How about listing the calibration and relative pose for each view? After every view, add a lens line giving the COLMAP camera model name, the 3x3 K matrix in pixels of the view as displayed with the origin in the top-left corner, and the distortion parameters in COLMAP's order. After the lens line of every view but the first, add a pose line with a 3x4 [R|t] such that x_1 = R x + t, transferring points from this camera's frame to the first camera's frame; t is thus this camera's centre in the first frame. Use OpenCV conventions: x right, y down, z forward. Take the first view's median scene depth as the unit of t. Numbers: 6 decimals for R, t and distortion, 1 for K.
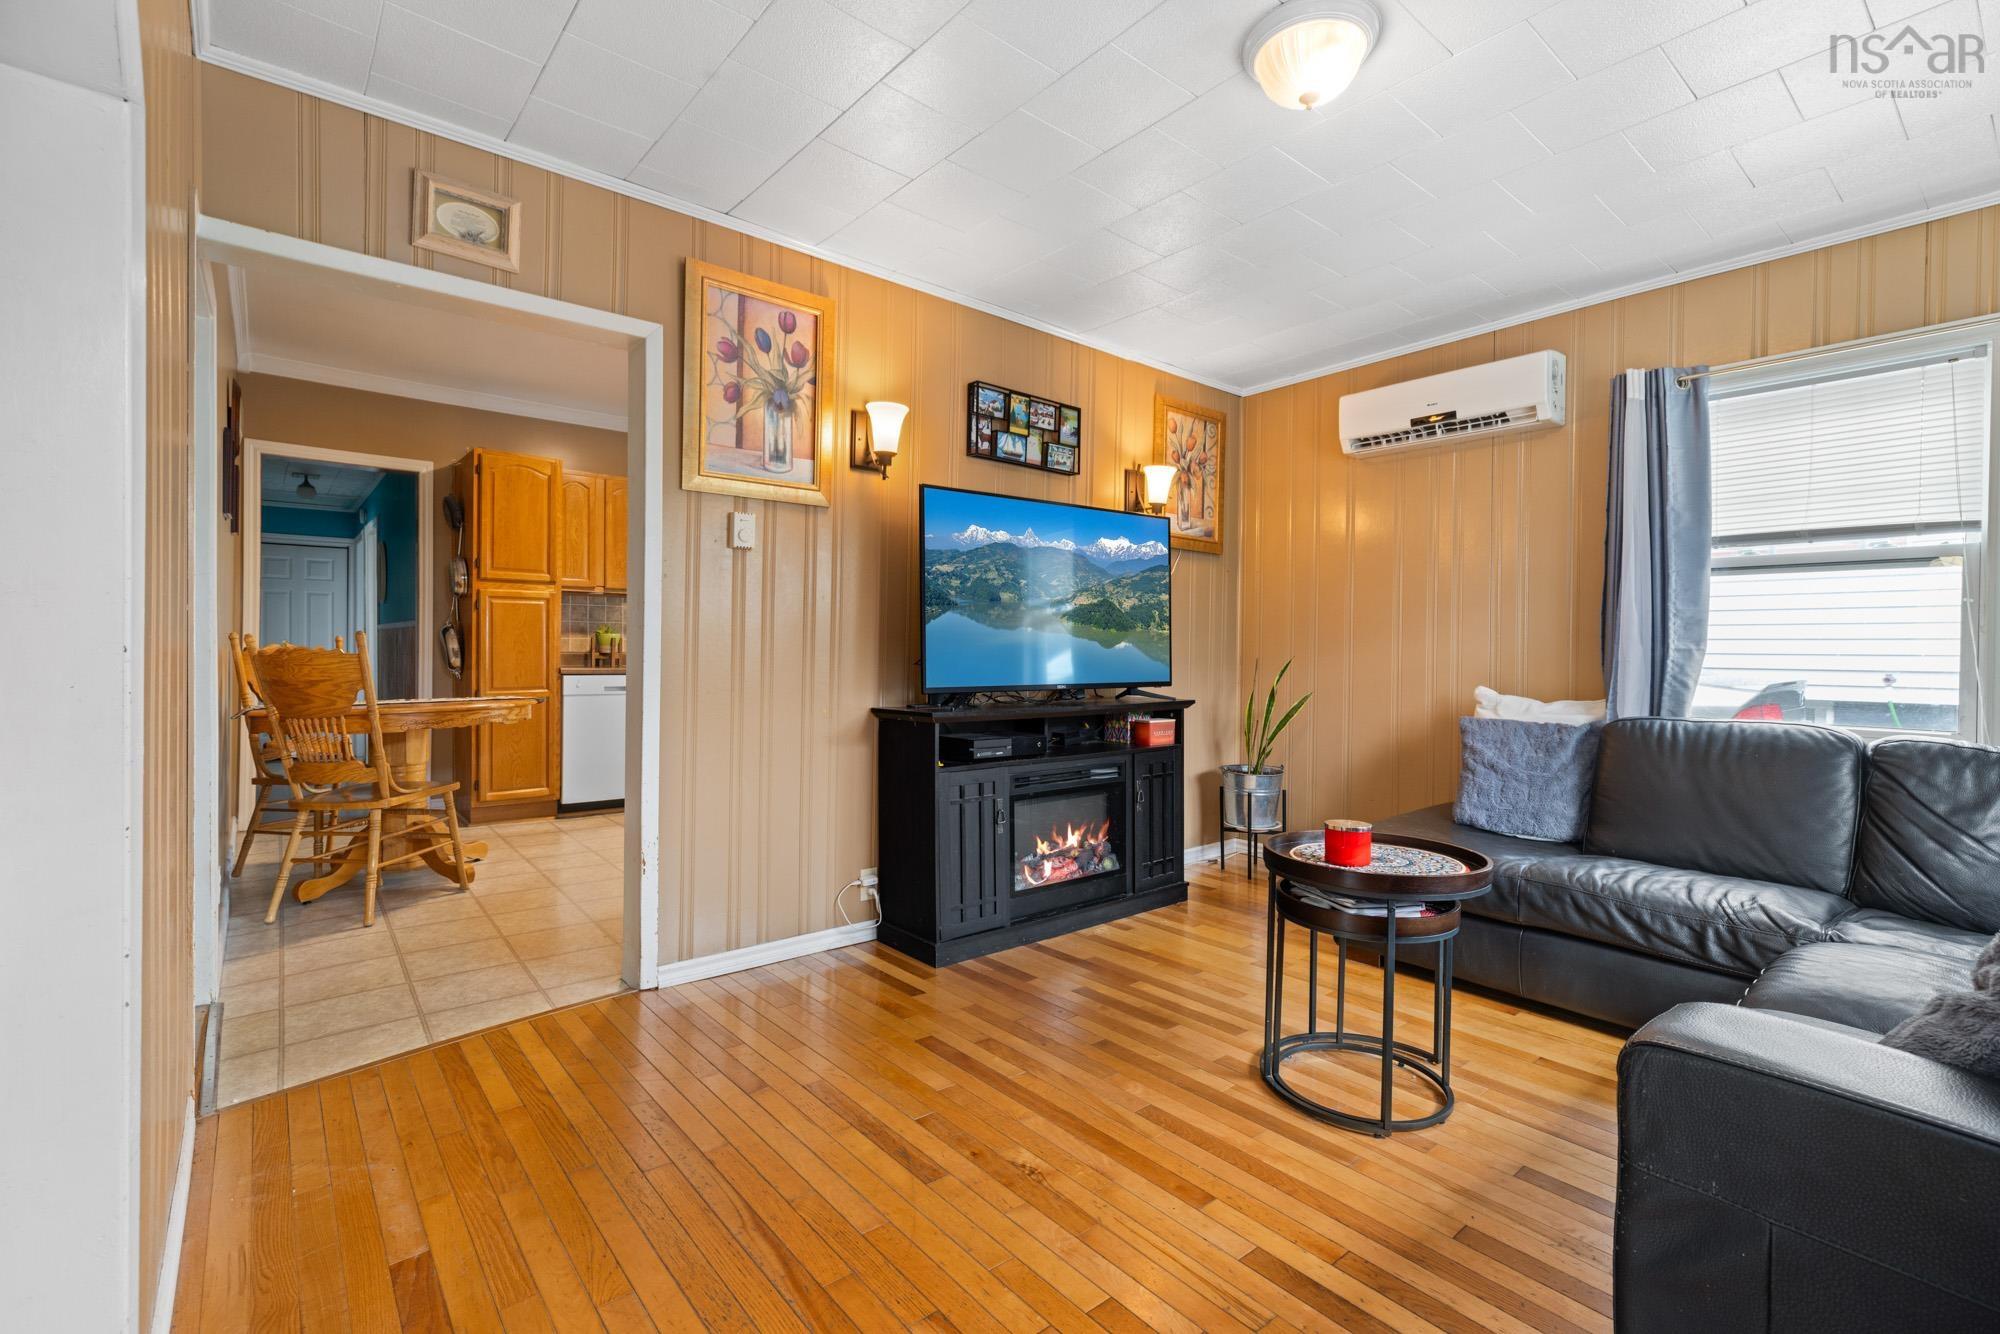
lens RADIAL K [[888.4, 0, 1000.4], [0, 888.4, 652.9], [0, 0, 1]] dist [0.001171, -0.000196]
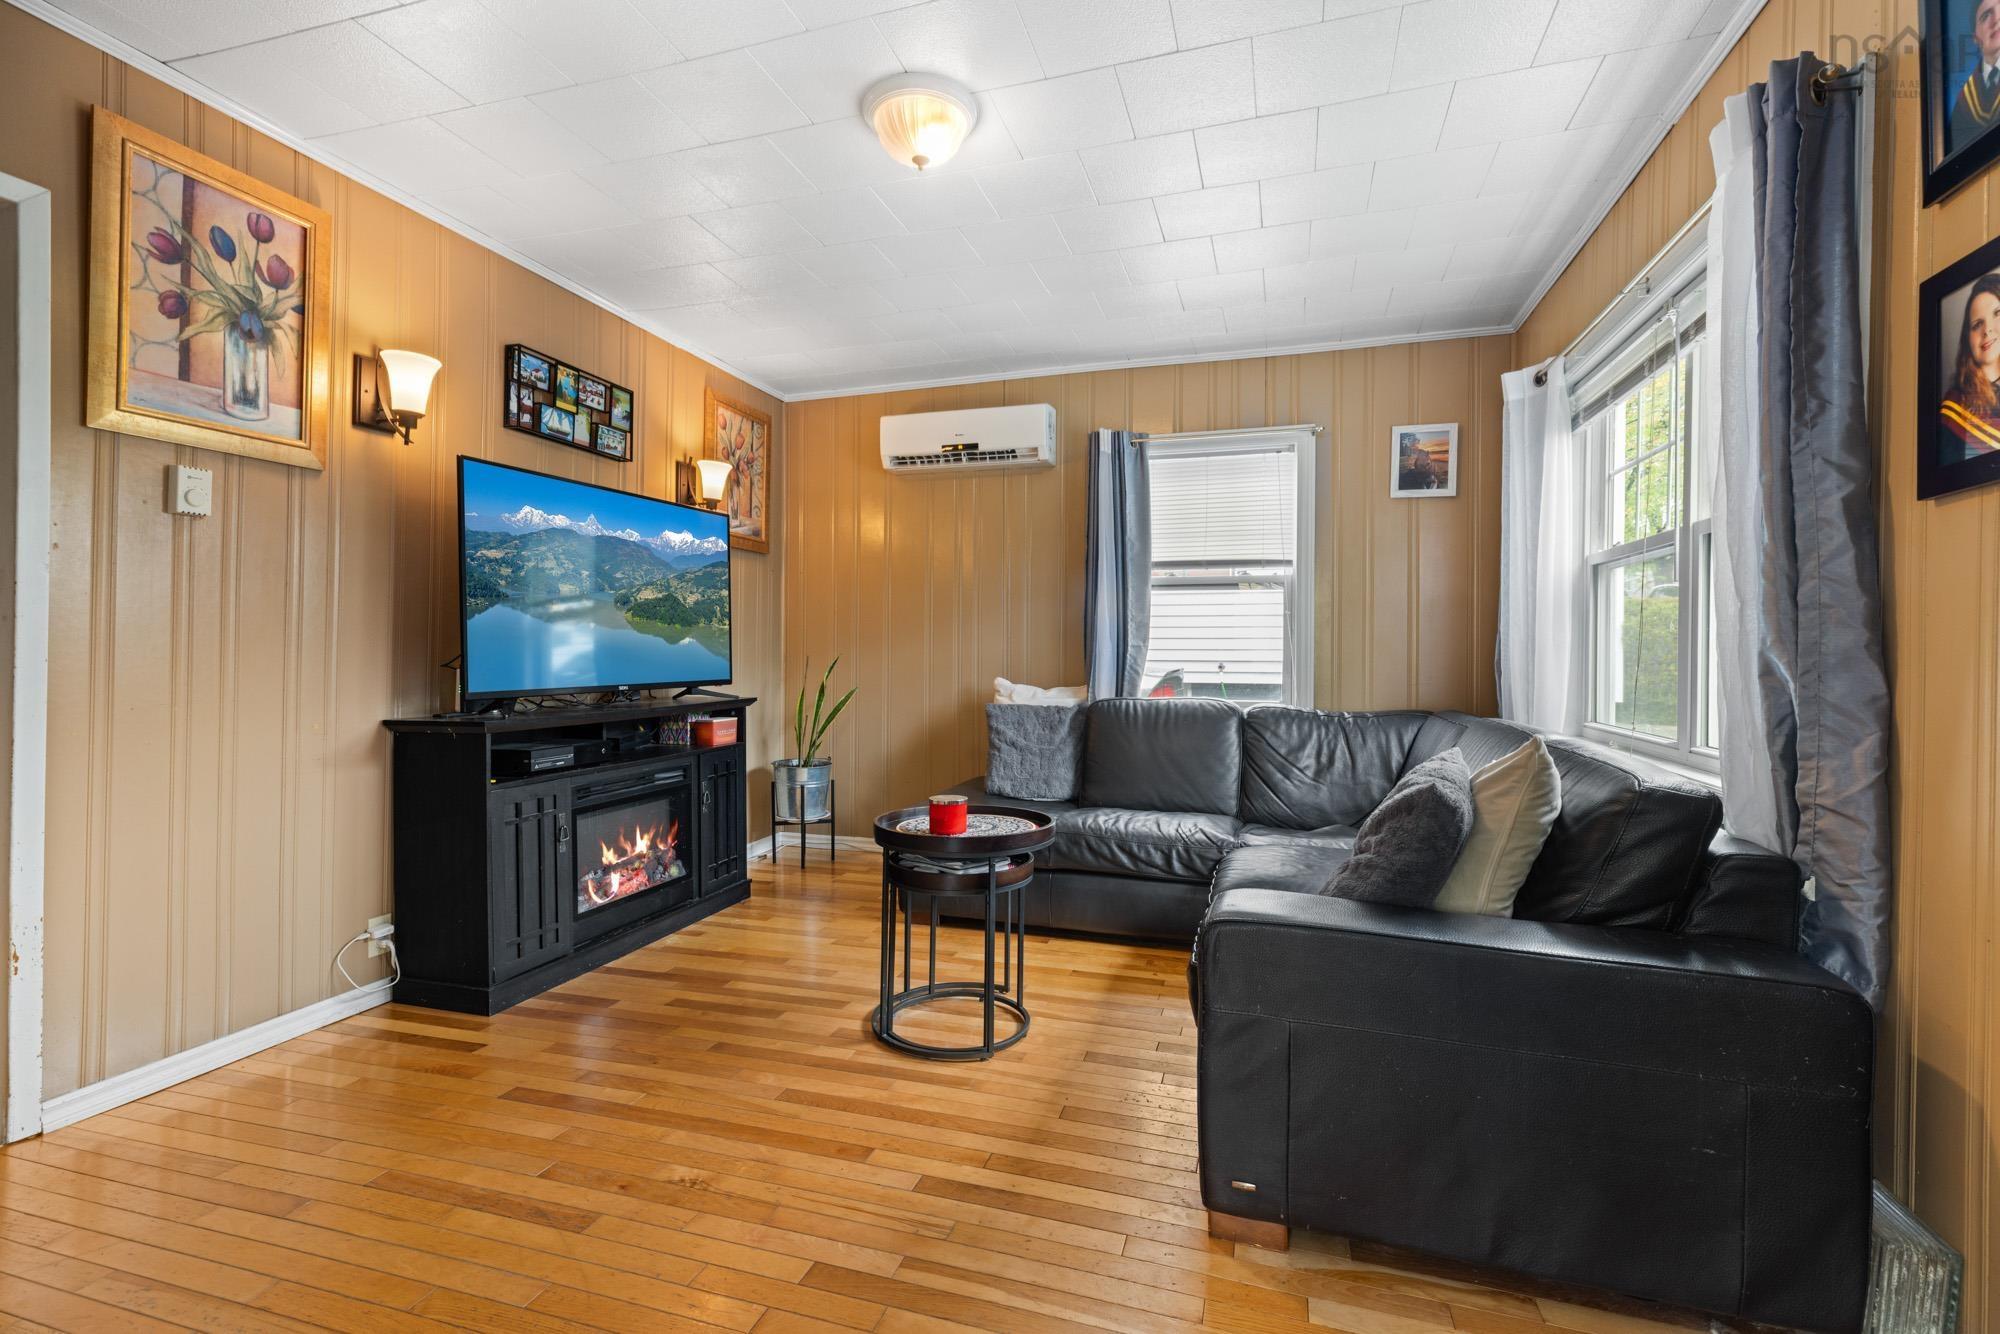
lens RADIAL K [[893.8, 0, 1002.4], [0, 893.8, 646.9], [0, 0, 1]] dist [0.001635, 0.000031]
pose [[0.838687, -0.003571, 0.544602, -0.118211], [0.006413, 0.999974, -0.003320, 0.000843], [-0.544576, 0.006277, 0.838688, -0.005890]]
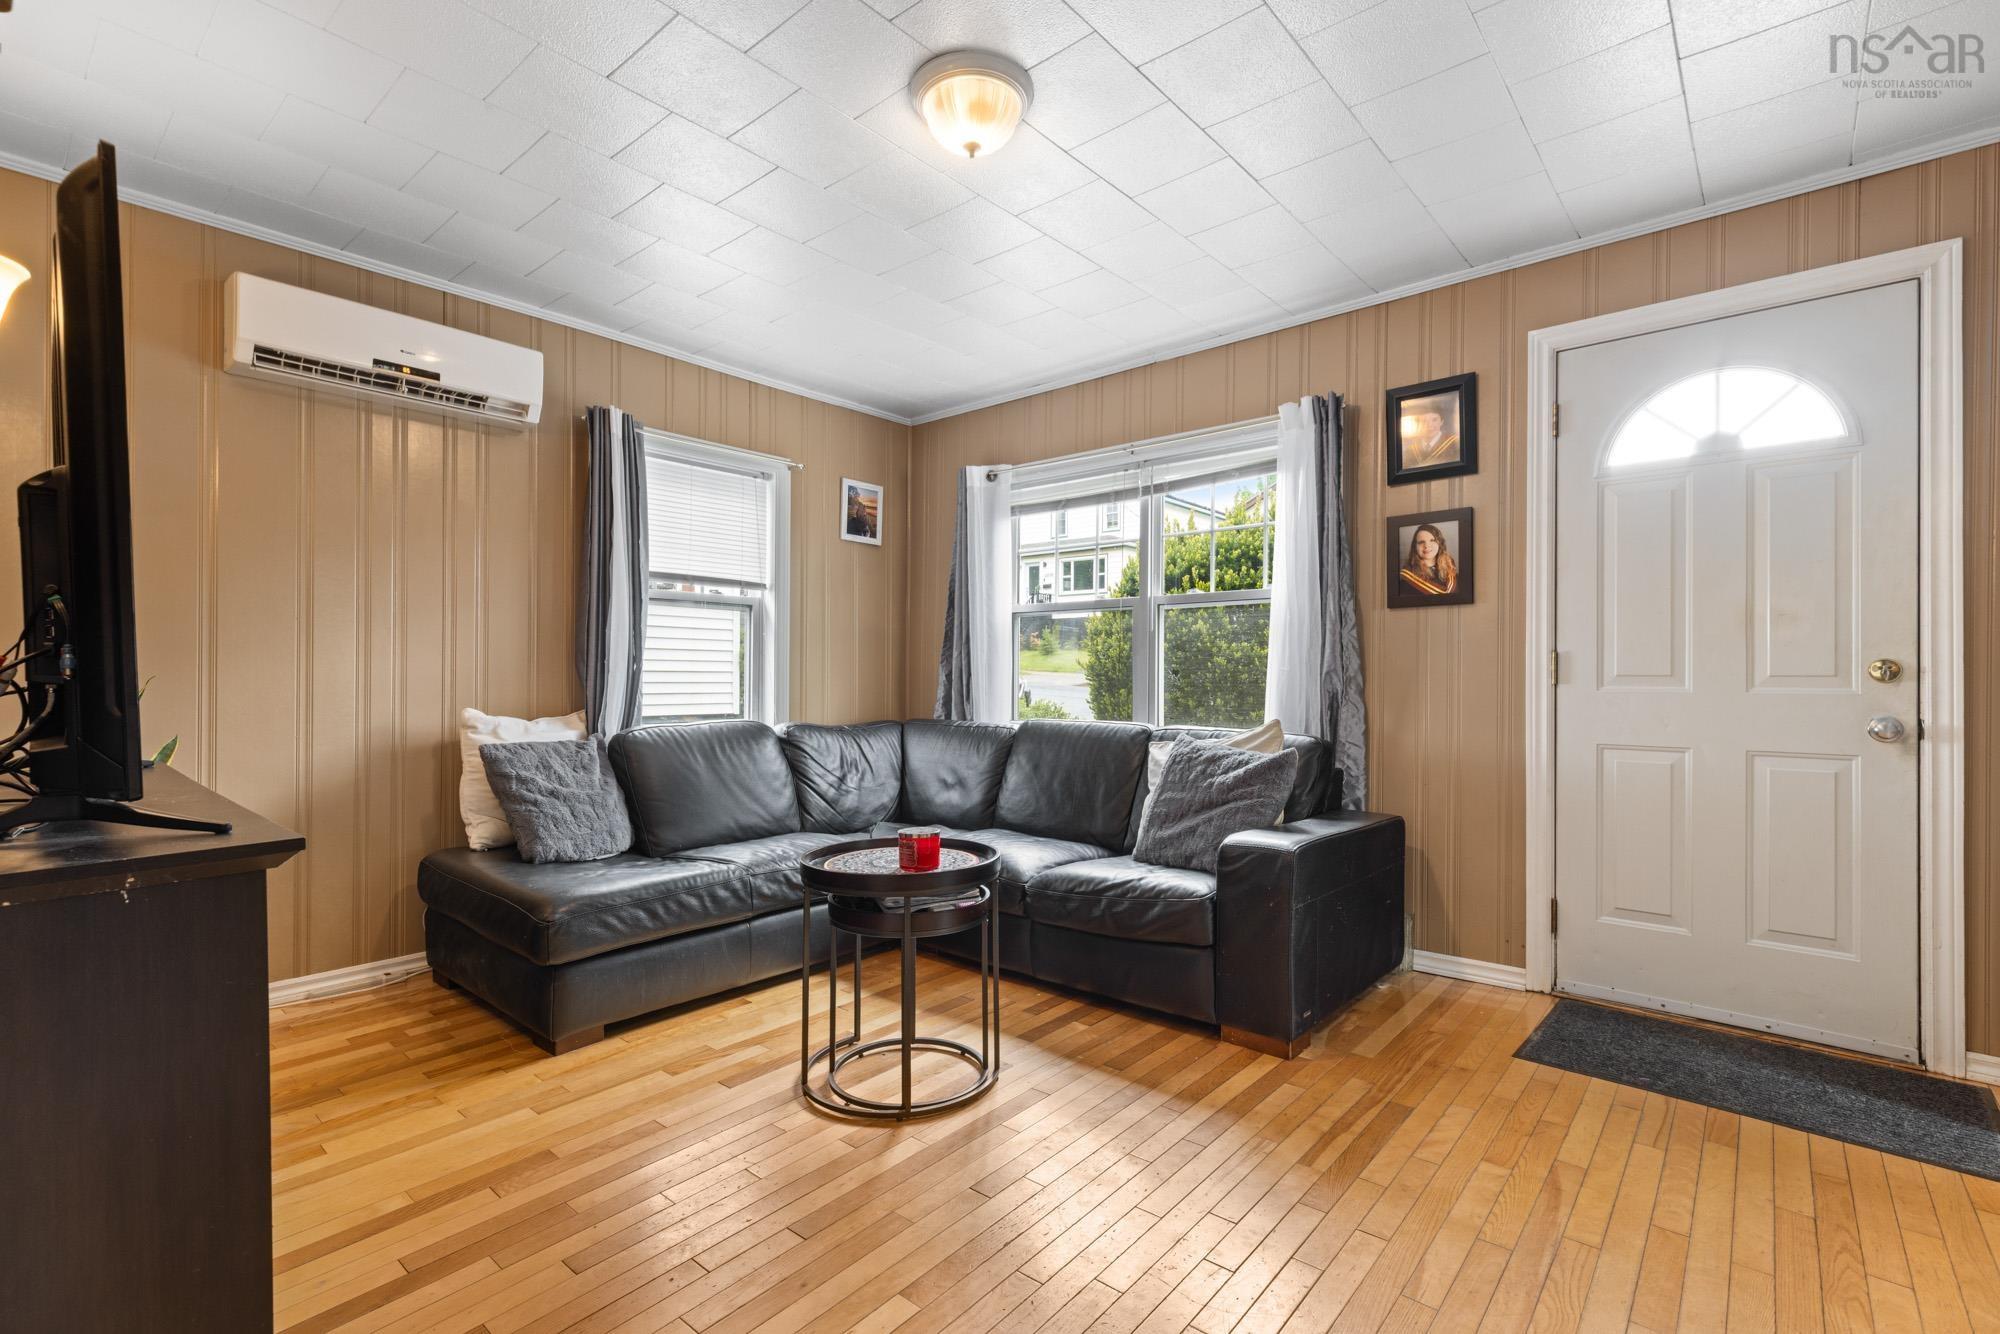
lens RADIAL K [[901.5, 0, 1004.4], [0, 901.5, 672.7], [0, 0, 1]] dist [0.000587, -0.000069]
pose [[-0.174811, -0.006411, 0.984581, -0.451299], [0.001656, 0.999975, 0.006805, -0.001763], [-0.984601, 0.002820, -0.174796, 0.717173]]
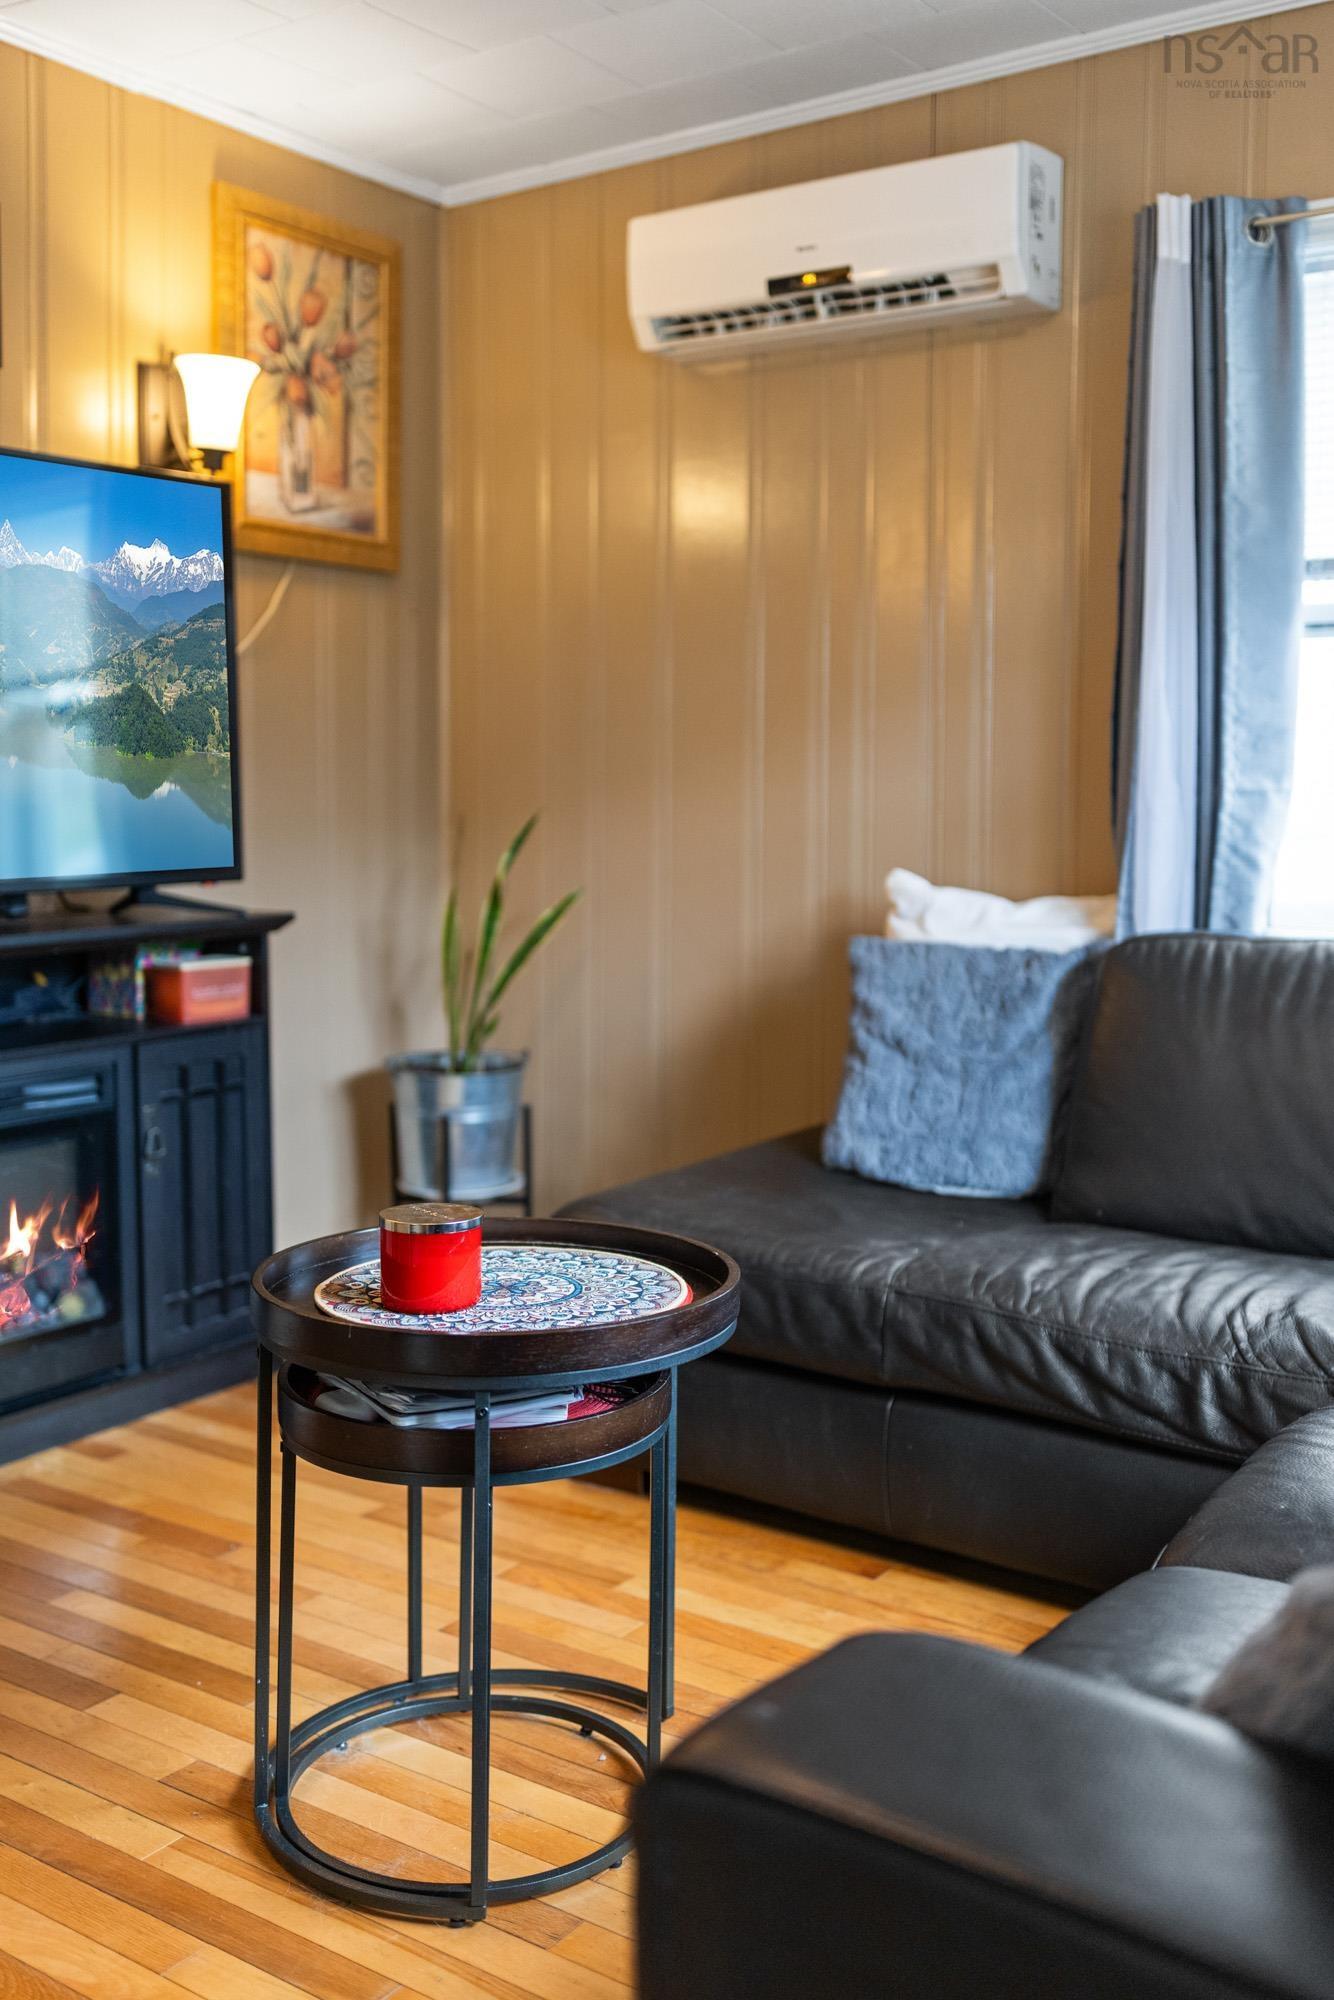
lens RADIAL K [[1959.0, 0, 657.5], [0, 1959.0, 918.0], [0, 0, 1]] dist [-0.007658, 0.019110]
pose [[0.965276, -0.024813, 0.260051, 0.167959], [0.007274, 0.997646, 0.068192, -0.009402], [-0.261131, -0.063932, 0.963184, 0.045480]]
